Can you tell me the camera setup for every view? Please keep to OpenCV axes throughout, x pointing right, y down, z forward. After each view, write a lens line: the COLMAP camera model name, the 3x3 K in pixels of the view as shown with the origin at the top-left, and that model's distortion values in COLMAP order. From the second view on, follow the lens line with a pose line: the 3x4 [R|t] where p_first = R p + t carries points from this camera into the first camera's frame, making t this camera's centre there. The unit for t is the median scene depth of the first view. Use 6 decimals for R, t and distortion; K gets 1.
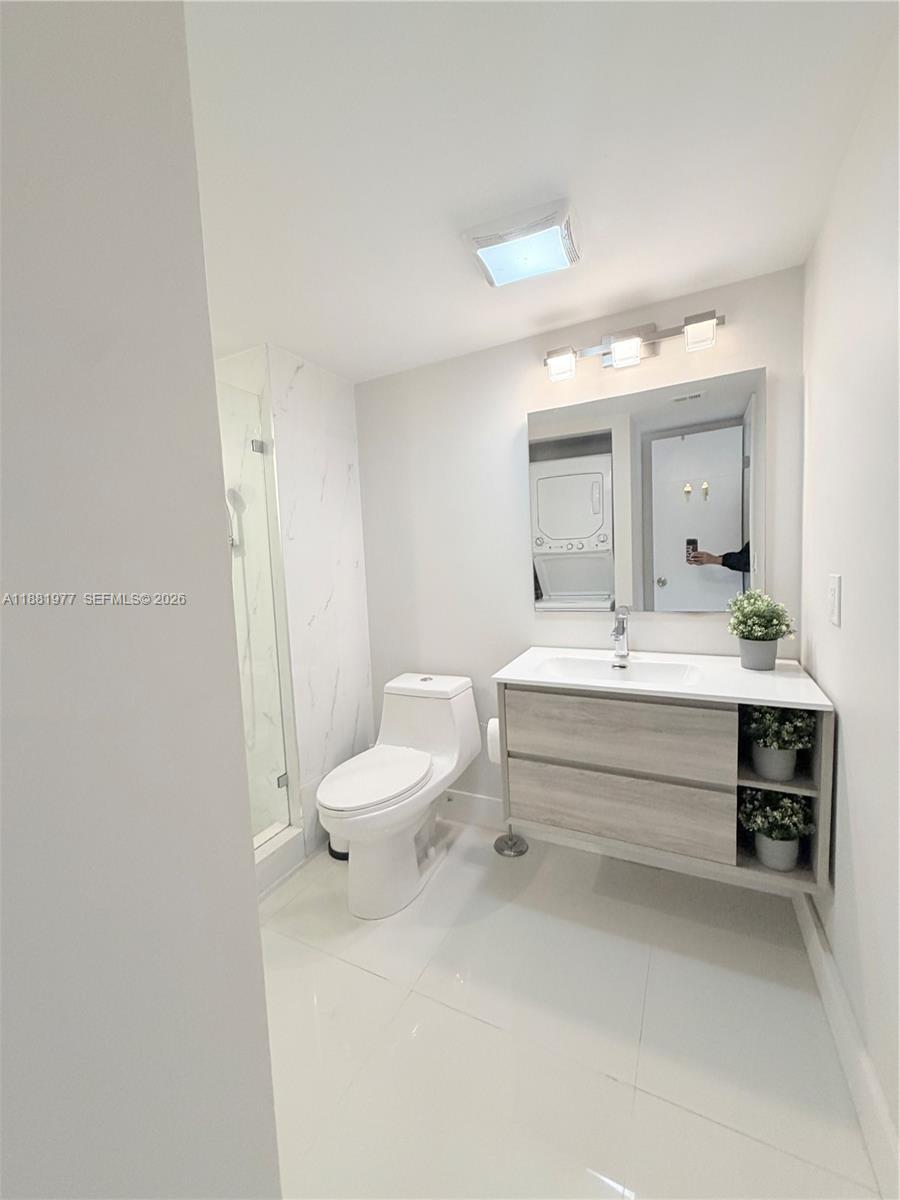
lens RADIAL K [[478.9, 0, 450.0], [0, 478.9, 600.0], [0, 0, 1]] dist [-0.001025, 0.000141]
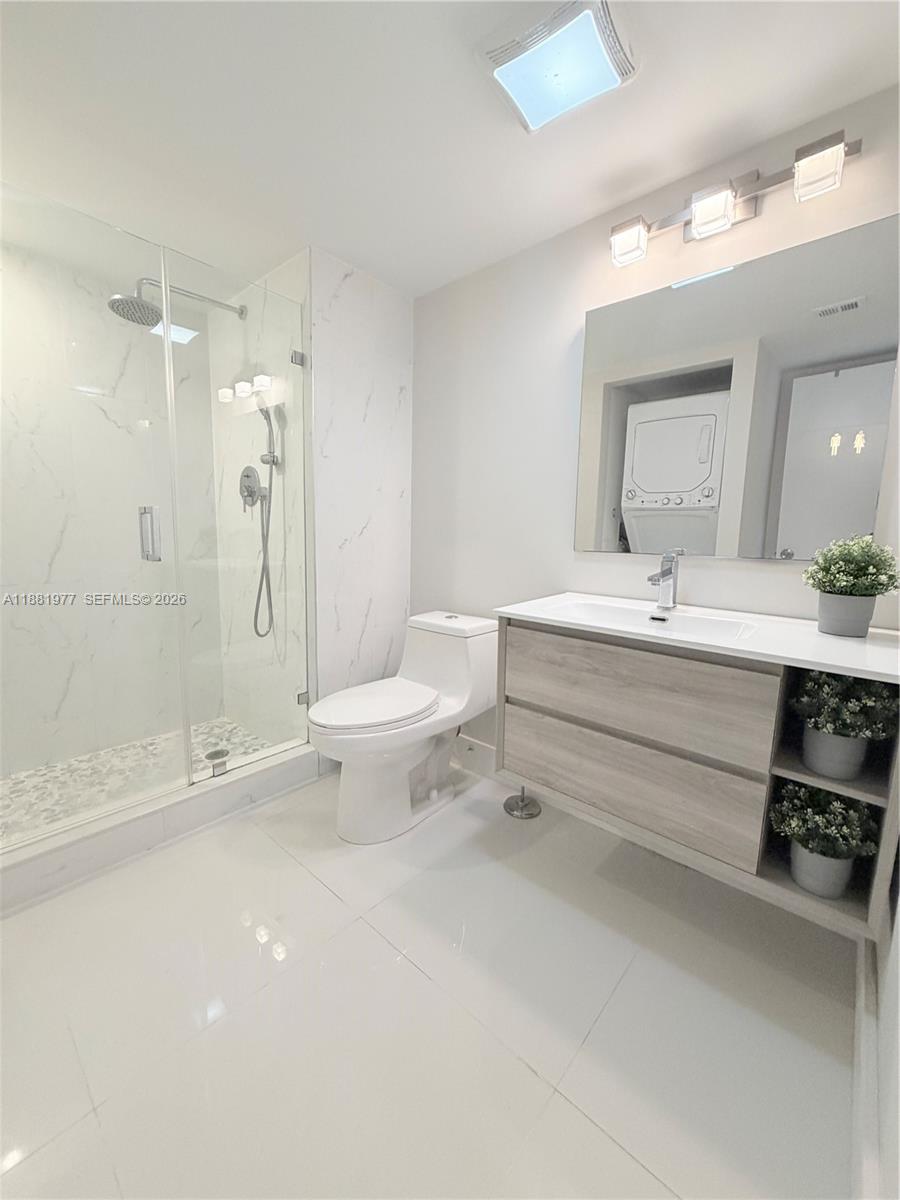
lens RADIAL K [[478.9, 0, 450.0], [0, 478.9, 600.0], [0, 0, 1]] dist [-0.001025, 0.000141]
pose [[0.964214, 0.104022, -0.243864, 0.227543], [-0.089940, 0.993608, 0.068218, 0.091614], [0.249402, -0.043843, 0.967407, 0.128980]]
